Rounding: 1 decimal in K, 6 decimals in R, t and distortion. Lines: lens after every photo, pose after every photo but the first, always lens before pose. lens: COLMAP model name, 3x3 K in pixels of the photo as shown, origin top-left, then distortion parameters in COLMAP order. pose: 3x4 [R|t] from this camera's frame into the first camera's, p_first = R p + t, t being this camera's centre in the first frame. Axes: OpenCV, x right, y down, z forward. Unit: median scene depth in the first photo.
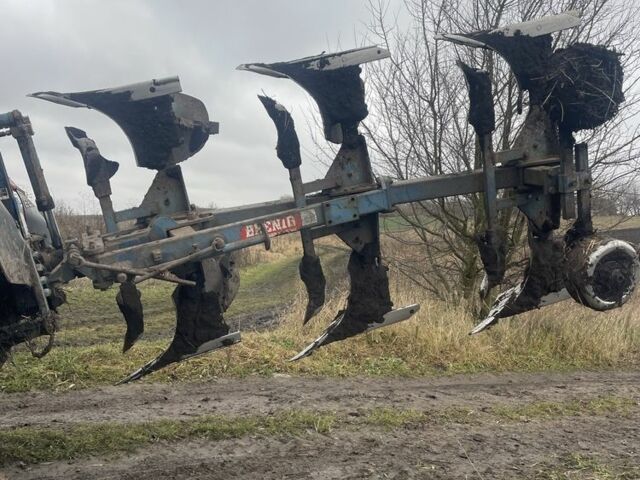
lens RADIAL K [[639.9, 0, 327.0], [0, 639.9, 240.5], [0, 0, 1]] dist [0.132388, -0.197295]
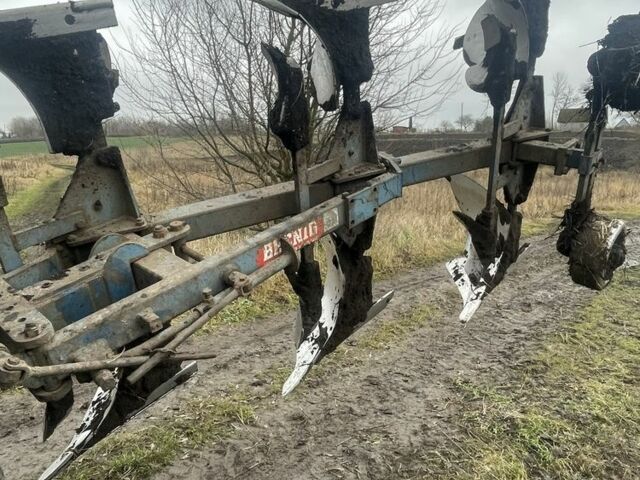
lens RADIAL K [[537.0, 0, 364.9], [0, 537.0, 239.7], [0, 0, 1]] dist [-0.000604, 0.000740]
pose [[0.892197, -0.093427, 0.441878, -0.264064], [0.030101, 0.988496, 0.148222, -0.102057], [-0.450643, -0.118943, 0.884745, 0.437952]]
